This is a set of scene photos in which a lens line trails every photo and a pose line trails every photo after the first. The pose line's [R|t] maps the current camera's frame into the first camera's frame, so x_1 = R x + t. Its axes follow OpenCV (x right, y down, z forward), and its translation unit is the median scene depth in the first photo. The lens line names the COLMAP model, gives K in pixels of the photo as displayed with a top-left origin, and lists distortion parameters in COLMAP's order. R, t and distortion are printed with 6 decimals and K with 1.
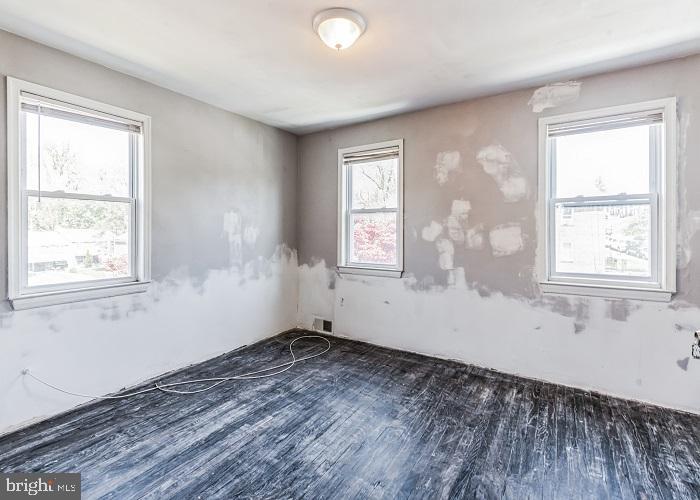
lens RADIAL K [[328.0, 0, 351.0], [0, 328.0, 231.9], [0, 0, 1]] dist [0.001892, -0.000187]
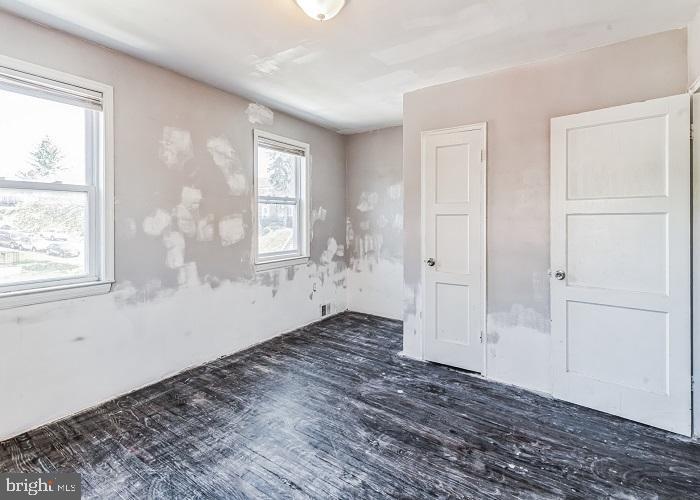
lens RADIAL K [[332.5, 0, 350.2], [0, 332.5, 219.8], [0, 0, 1]] dist [0.001592, -0.000622]
pose [[0.030712, 0.000074, 0.999528, -0.614274], [0.002375, 0.999997, -0.000147, -0.008107], [-0.999525, 0.002379, 0.030712, 0.585046]]
